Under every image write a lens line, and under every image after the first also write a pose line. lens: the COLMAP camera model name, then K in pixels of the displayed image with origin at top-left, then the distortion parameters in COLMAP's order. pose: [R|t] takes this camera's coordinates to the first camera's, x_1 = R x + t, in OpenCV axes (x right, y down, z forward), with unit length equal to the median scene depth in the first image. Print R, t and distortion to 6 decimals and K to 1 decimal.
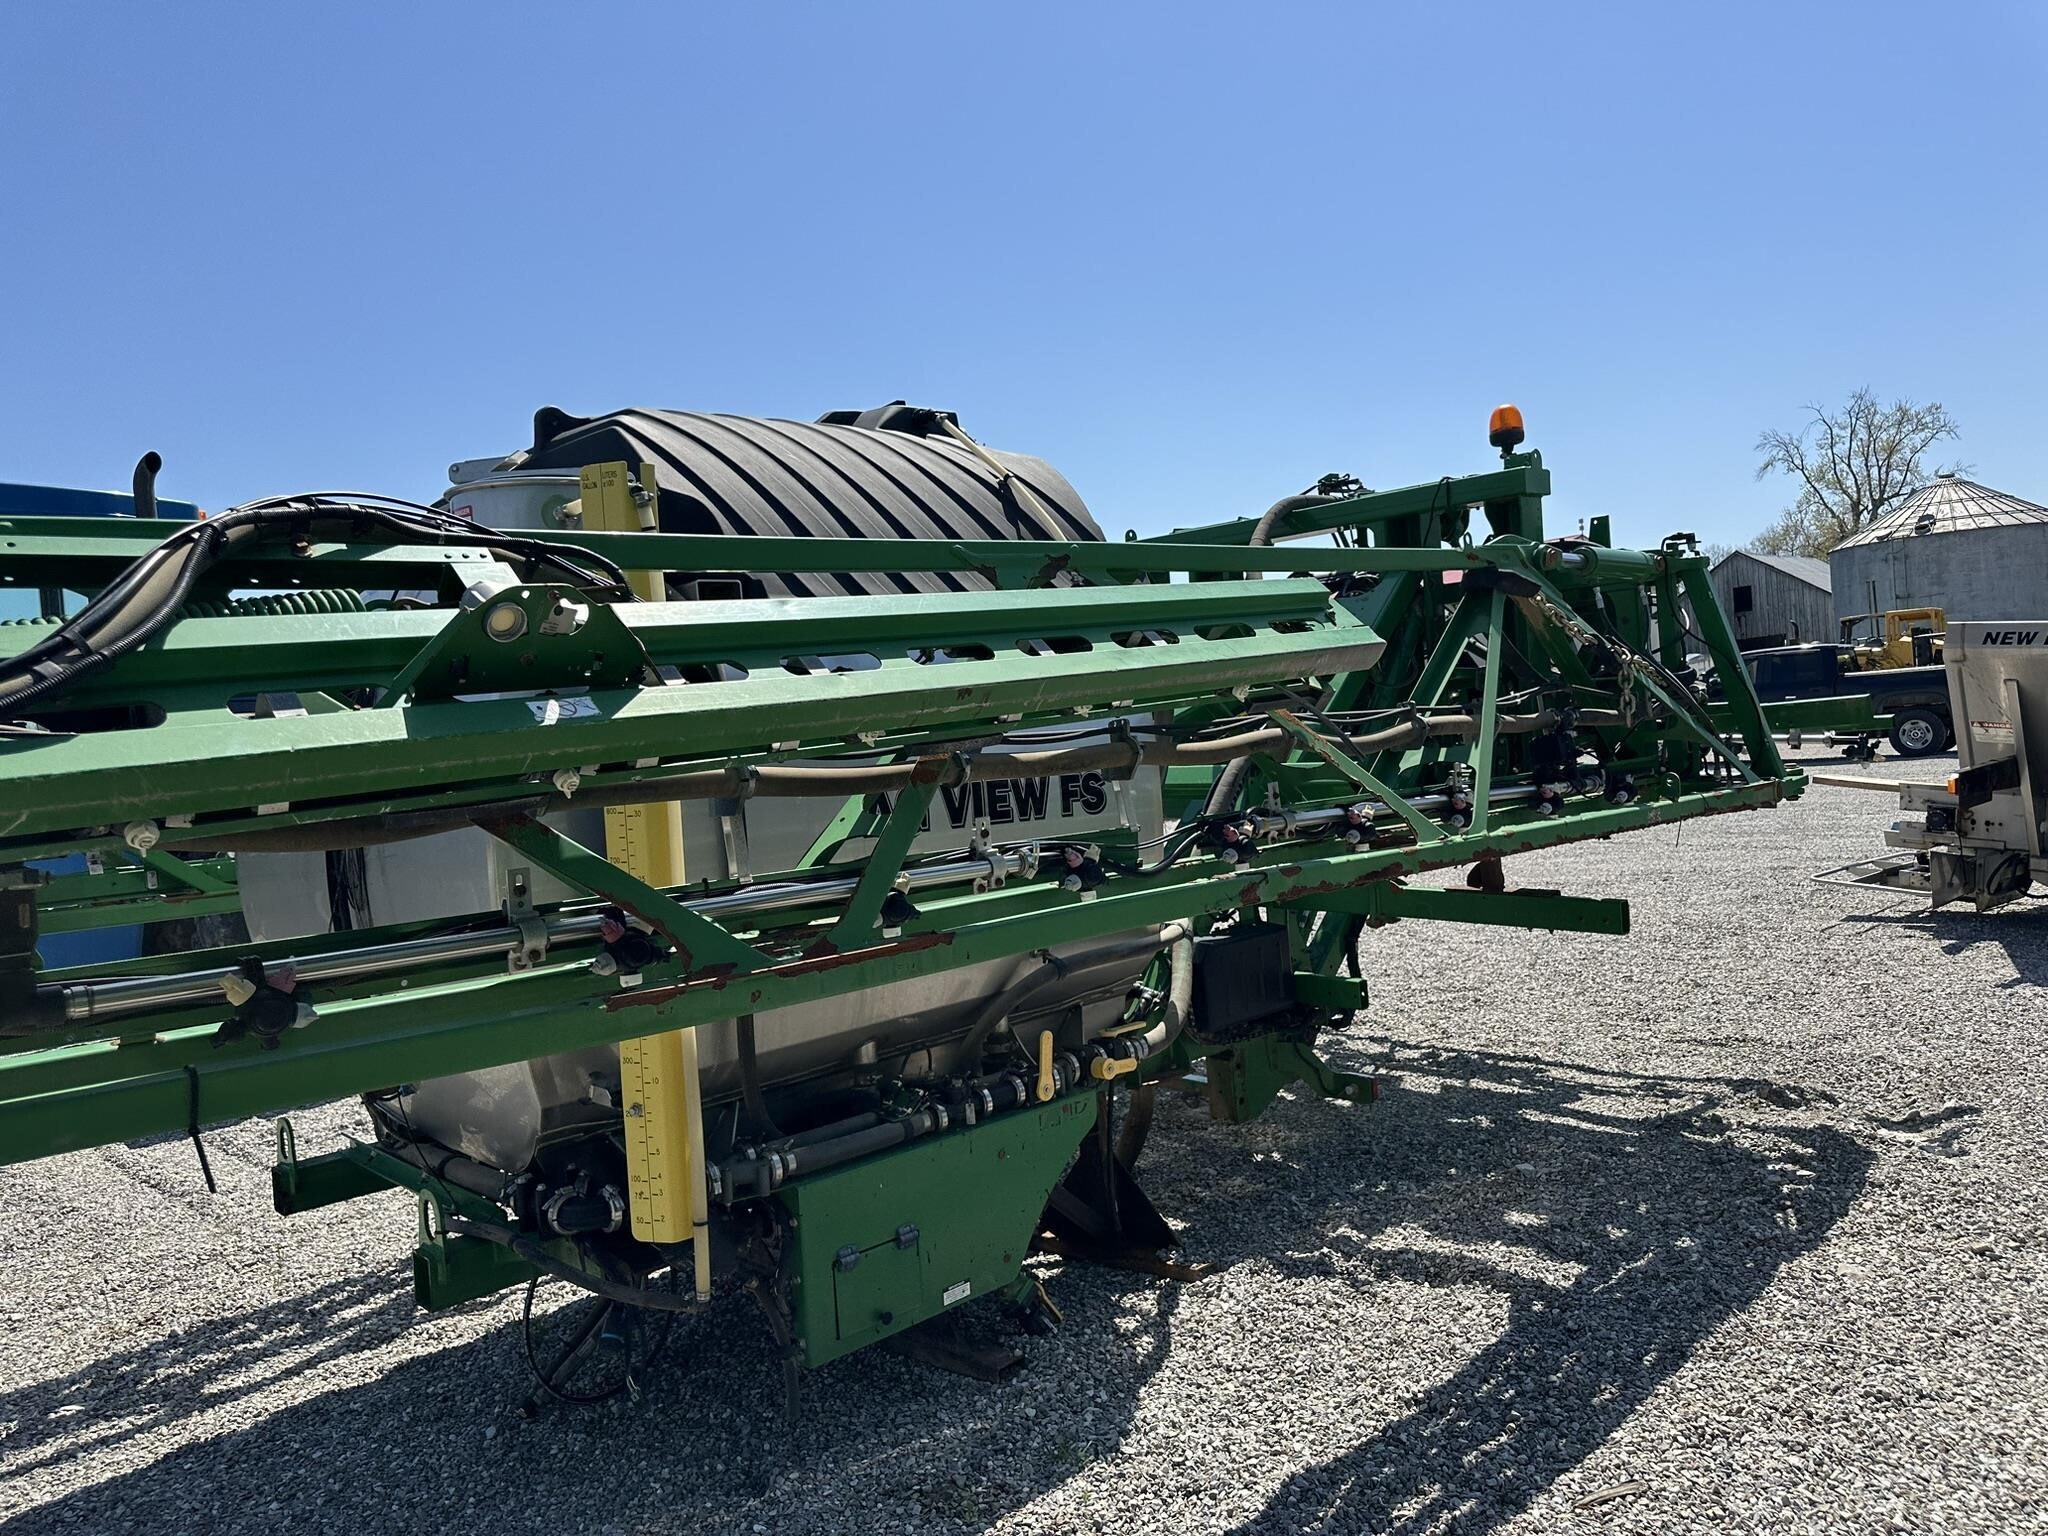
lens RADIAL K [[1436.3, 0, 1051.6], [0, 1436.3, 781.3], [0, 0, 1]] dist [0.124290, -0.186497]
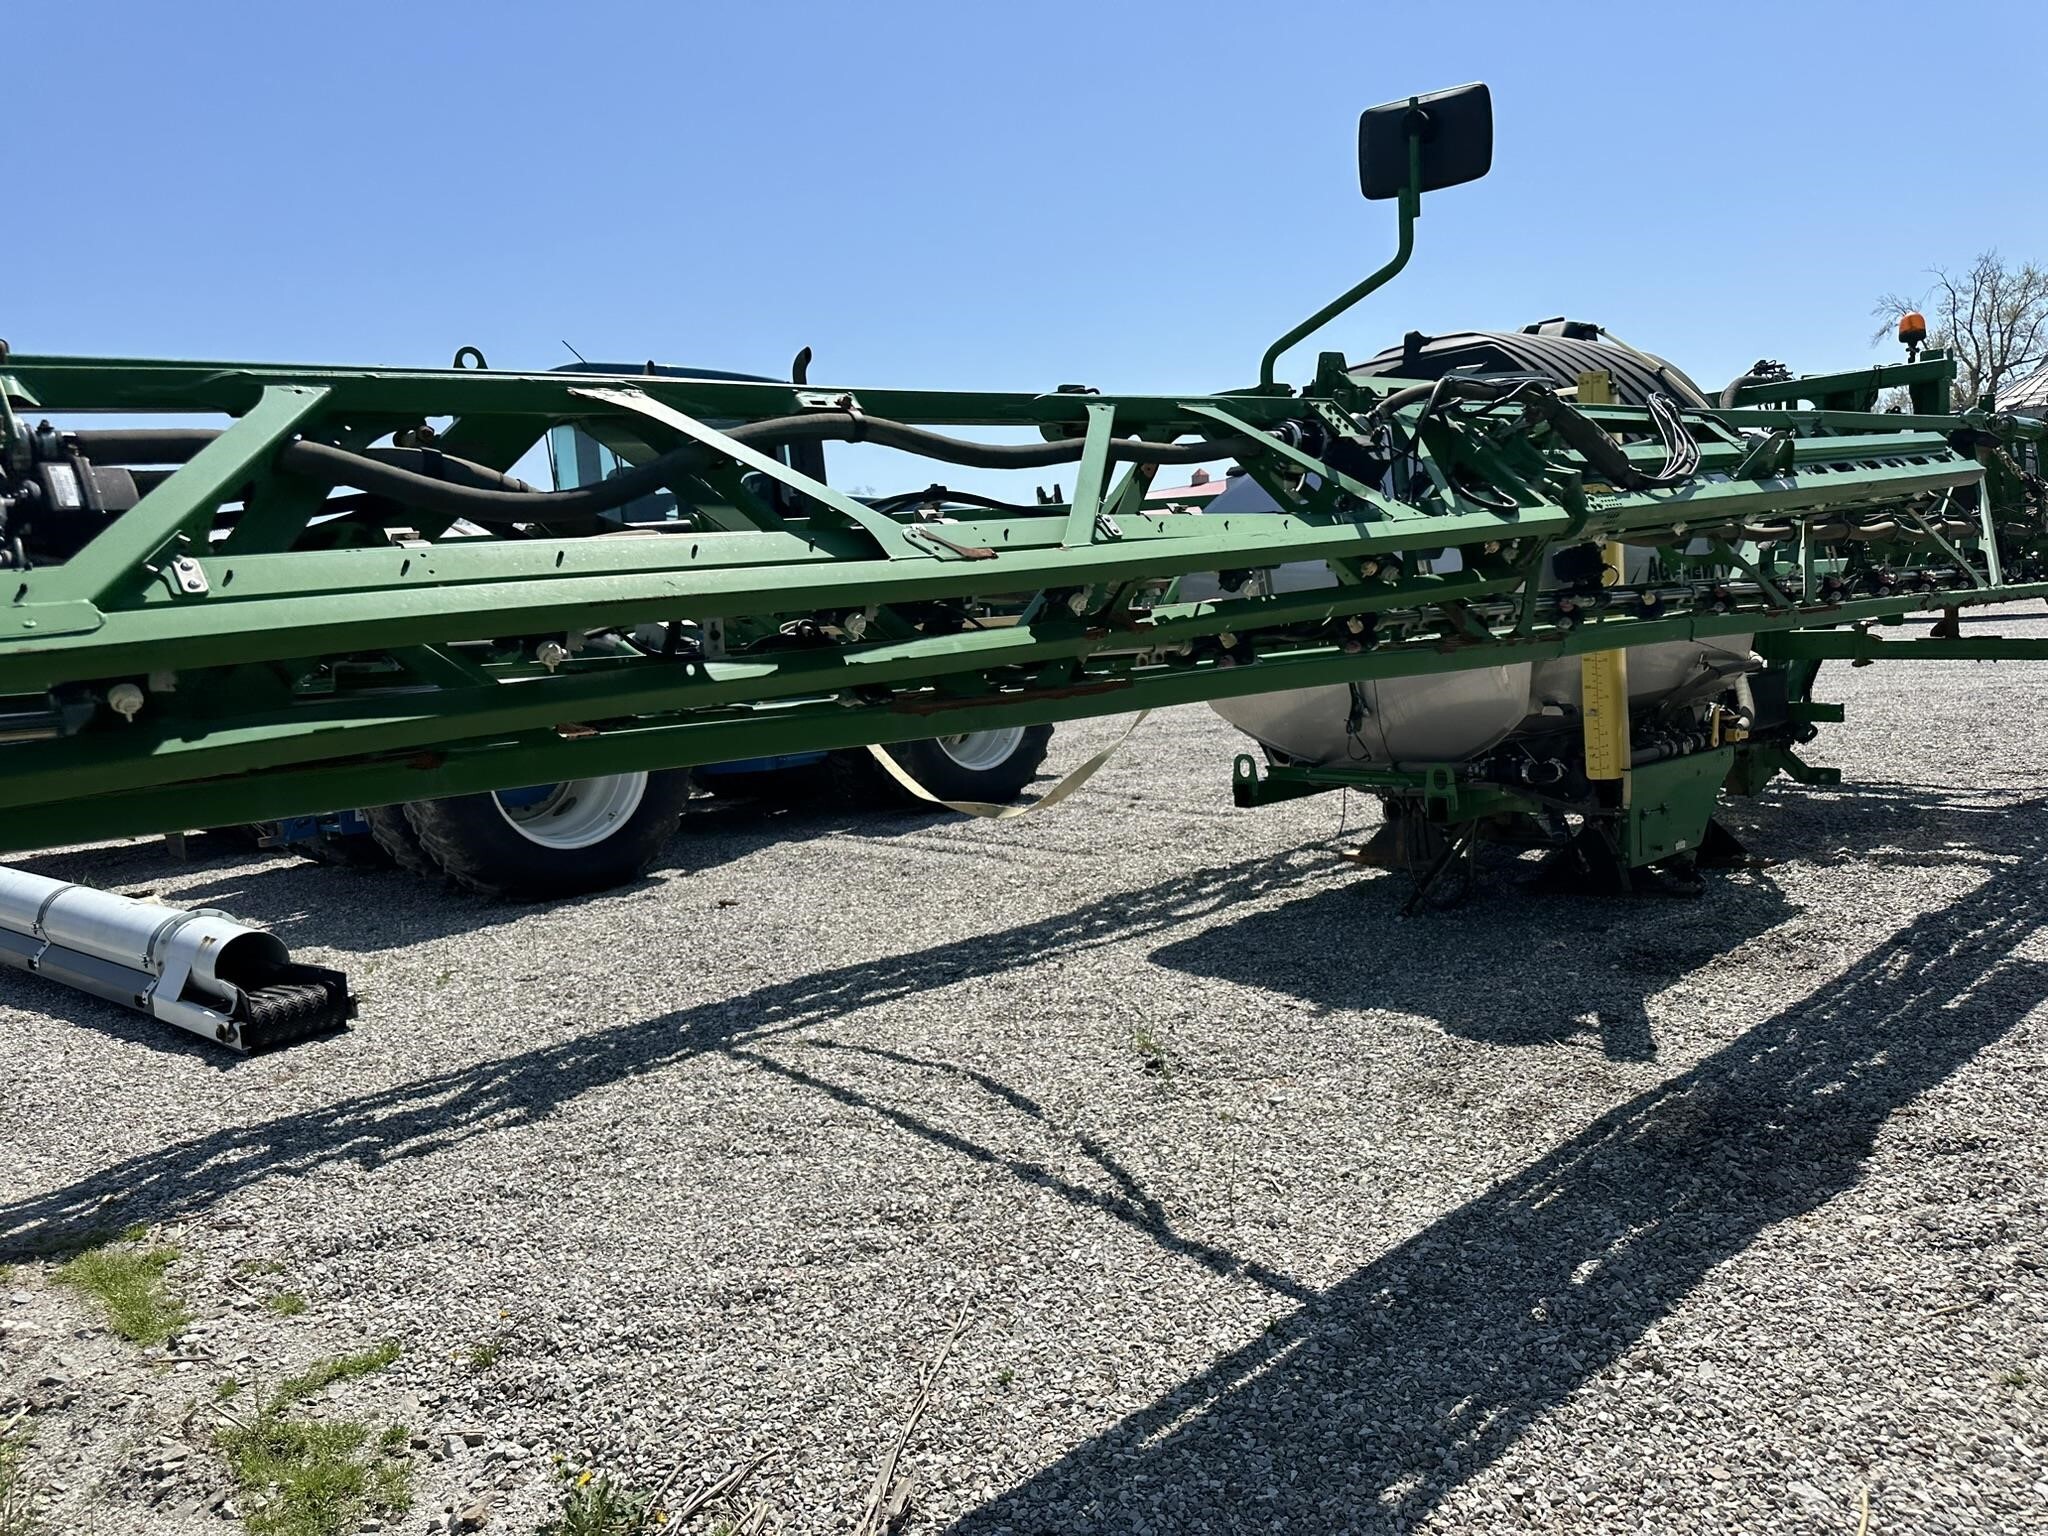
lens RADIAL K [[1445.8, 0, 1019.1], [0, 1445.8, 762.6], [0, 0, 1]] dist [0.088752, -0.094308]
pose [[0.998502, 0.013753, -0.052968, -0.440258], [-0.009858, 0.997274, 0.073121, 0.073875], [0.053829, -0.072489, 0.995916, -0.465215]]
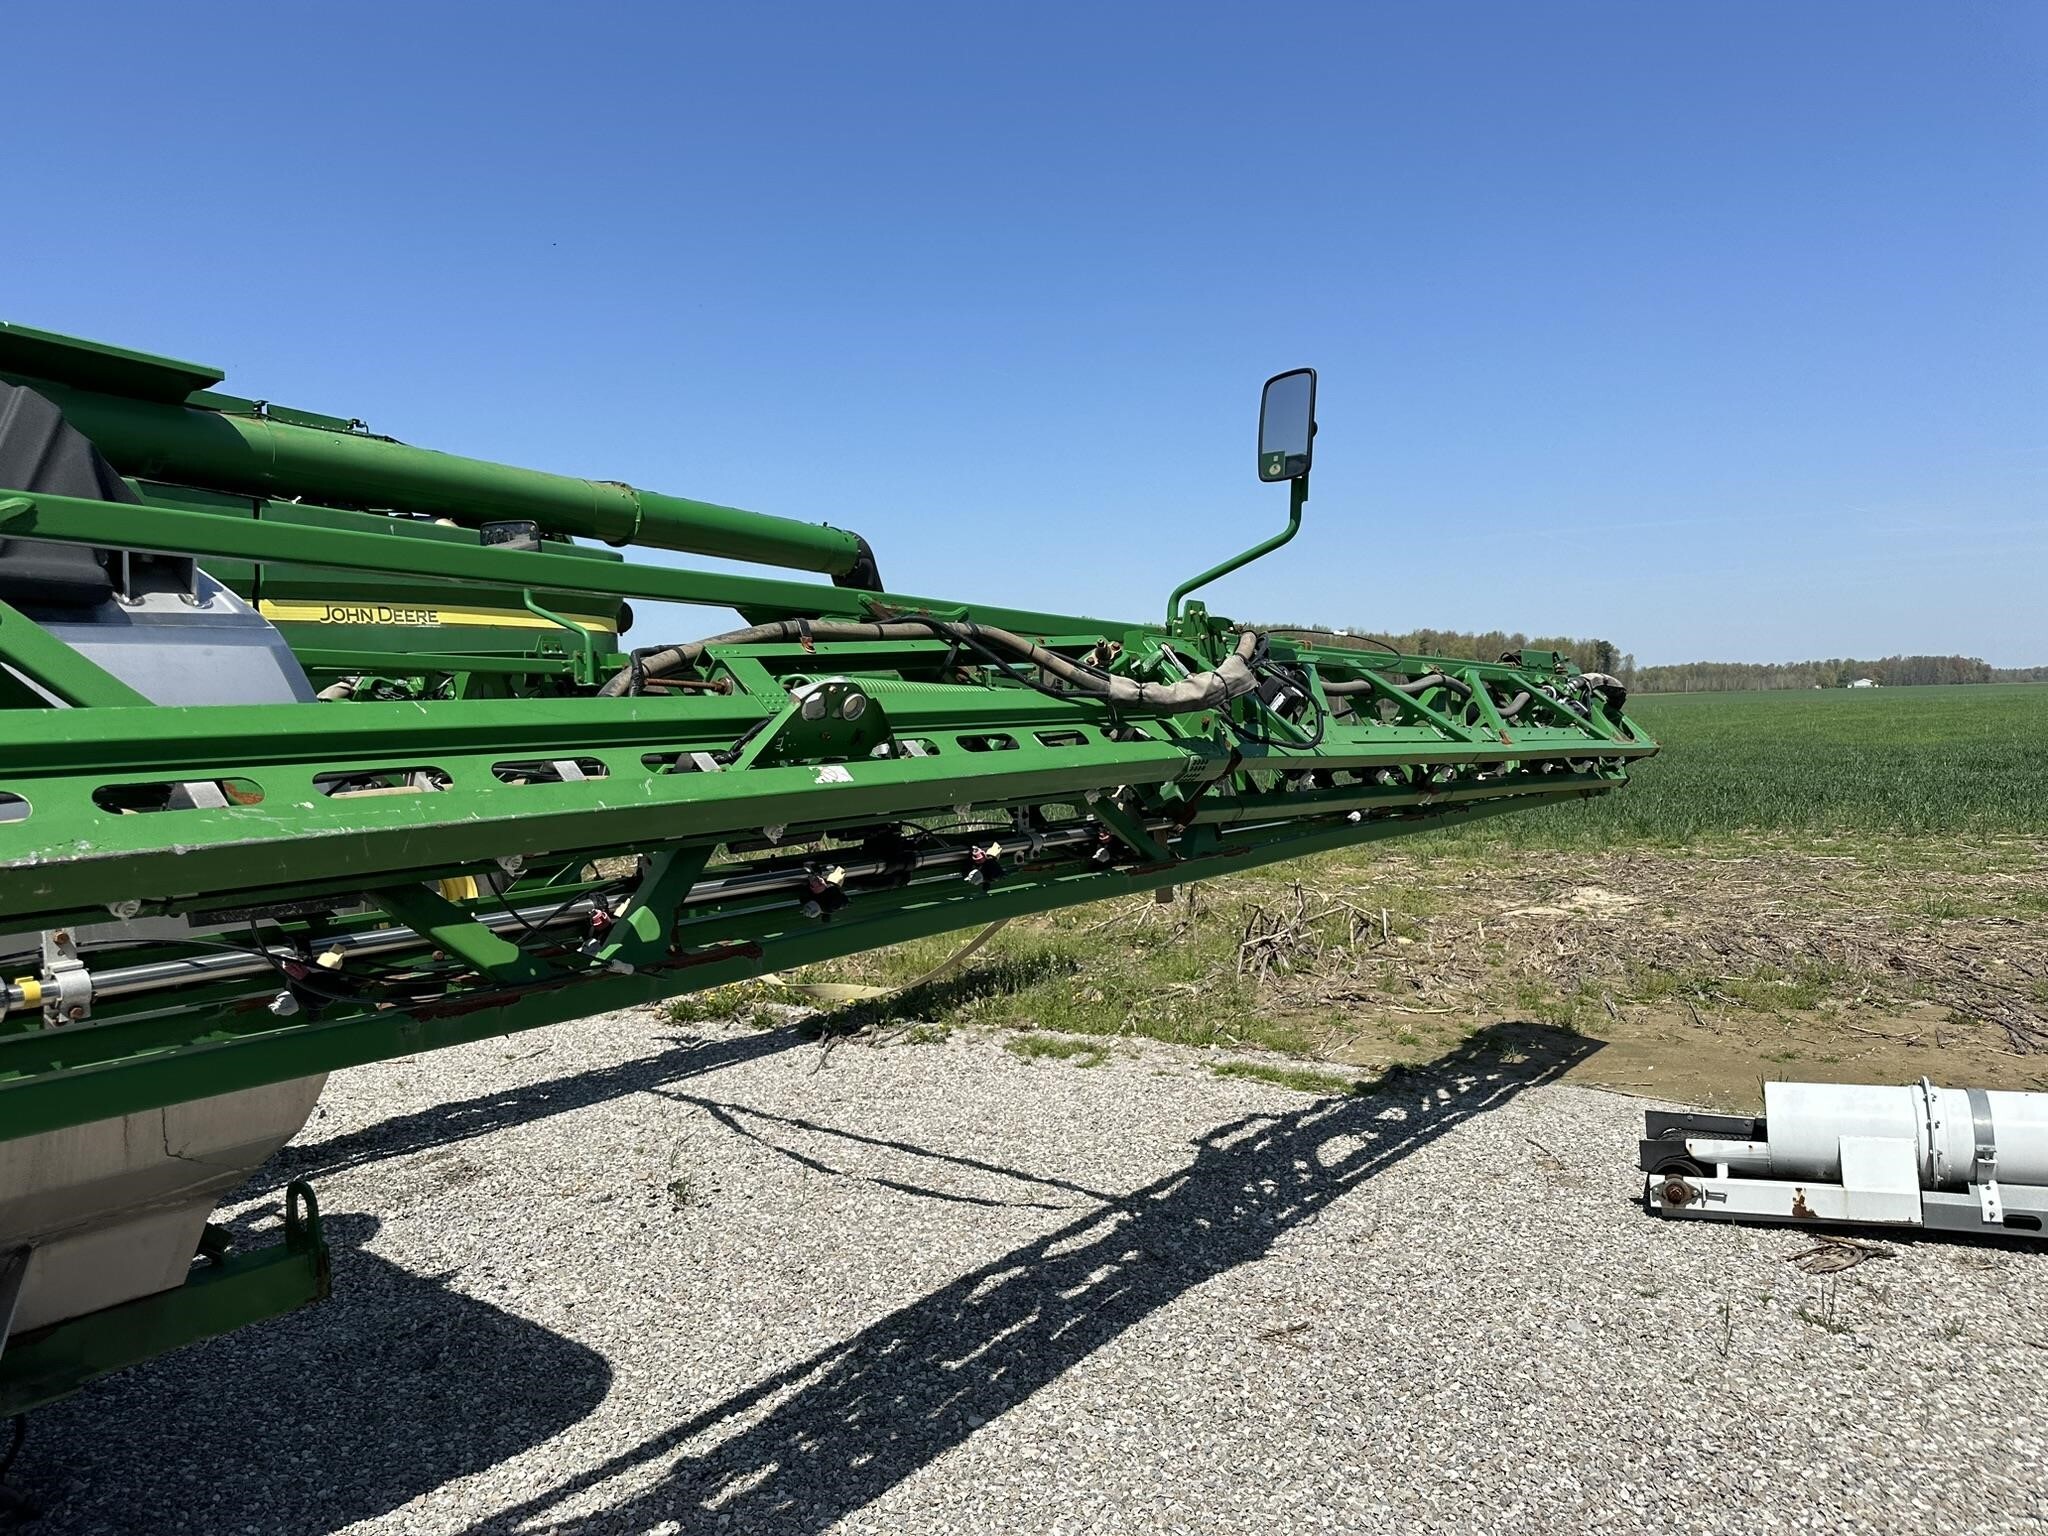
lens RADIAL K [[1436.3, 0, 1051.6], [0, 1436.3, 781.3], [0, 0, 1]] dist [0.124290, -0.186497]
pose [[-0.981261, 0.110693, -0.157712, -0.514482], [0.094783, 0.989937, 0.105077, -0.017669], [0.167756, 0.088160, -0.981879, 1.118491]]
